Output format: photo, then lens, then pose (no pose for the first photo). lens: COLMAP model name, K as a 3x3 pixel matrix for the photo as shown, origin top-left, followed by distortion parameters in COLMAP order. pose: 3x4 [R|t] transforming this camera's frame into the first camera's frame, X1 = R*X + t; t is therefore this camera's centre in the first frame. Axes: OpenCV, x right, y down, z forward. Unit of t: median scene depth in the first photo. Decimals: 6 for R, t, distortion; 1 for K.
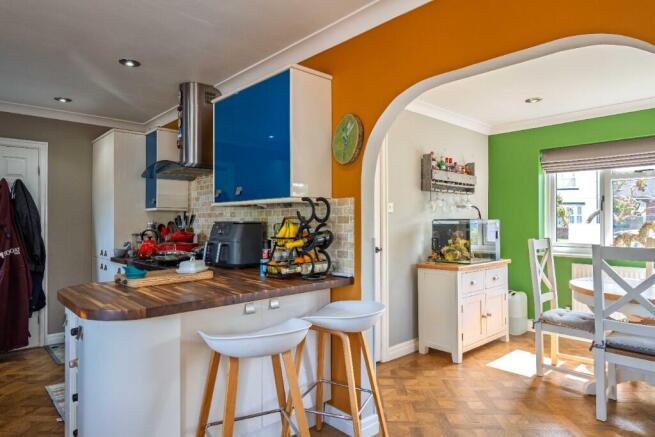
lens RADIAL K [[405.4, 0, 327.5], [0, 405.4, 218.5], [0, 0, 1]] dist [0.001468, 0.001155]
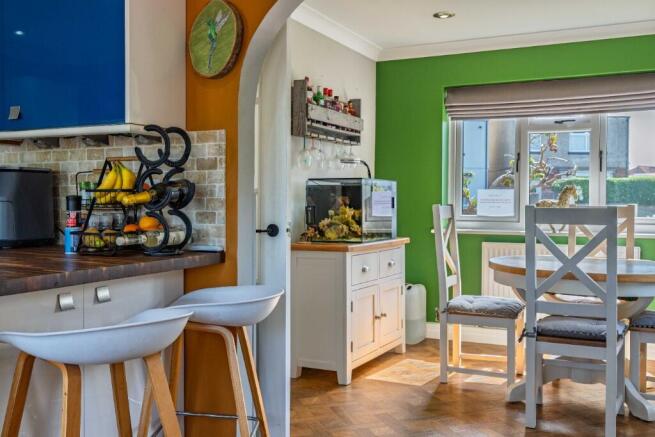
lens RADIAL K [[662.6, 0, 327.5], [0, 662.6, 218.5], [0, 0, 1]] dist [0.003594, 0.007223]
pose [[0.934172, 0.000830, 0.356821, -0.112363], [-0.012266, 0.999481, 0.029789, 0.039587], [-0.356611, -0.032205, 0.933698, -0.038489]]
